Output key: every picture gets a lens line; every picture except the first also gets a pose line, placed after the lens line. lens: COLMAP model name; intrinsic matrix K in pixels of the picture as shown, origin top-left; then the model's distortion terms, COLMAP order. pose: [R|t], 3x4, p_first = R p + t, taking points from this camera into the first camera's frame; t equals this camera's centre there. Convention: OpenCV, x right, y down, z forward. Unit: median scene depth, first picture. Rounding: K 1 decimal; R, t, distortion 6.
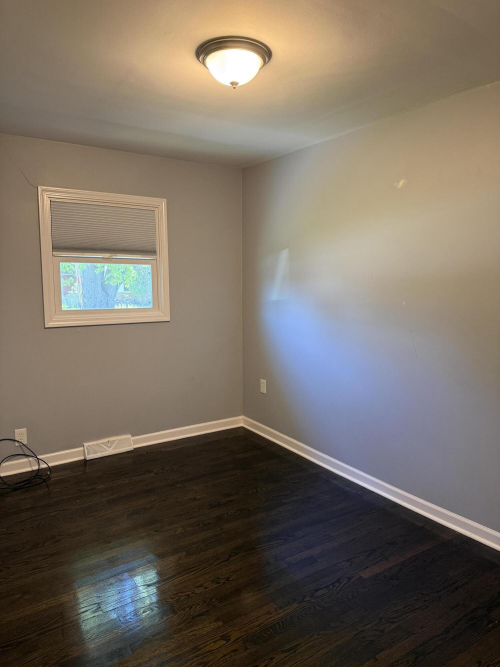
lens RADIAL K [[454.9, 0, 250.0], [0, 454.9, 333.5], [0, 0, 1]] dist [0.003317, 0.002285]
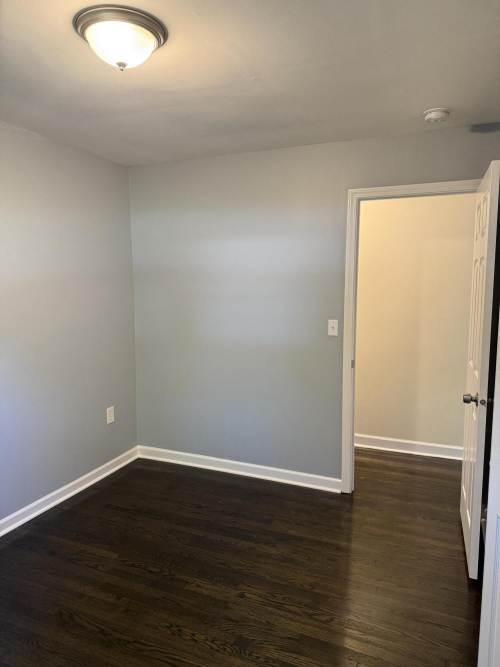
lens RADIAL K [[476.5, 0, 250.0], [0, 476.5, 333.5], [0, 0, 1]] dist [0.049346, -0.000771]
pose [[-0.520400, -0.088124, 0.849363, -0.549216], [0.105799, 0.980343, 0.166536, -0.098827], [-0.847343, 0.176527, -0.500847, 0.773000]]
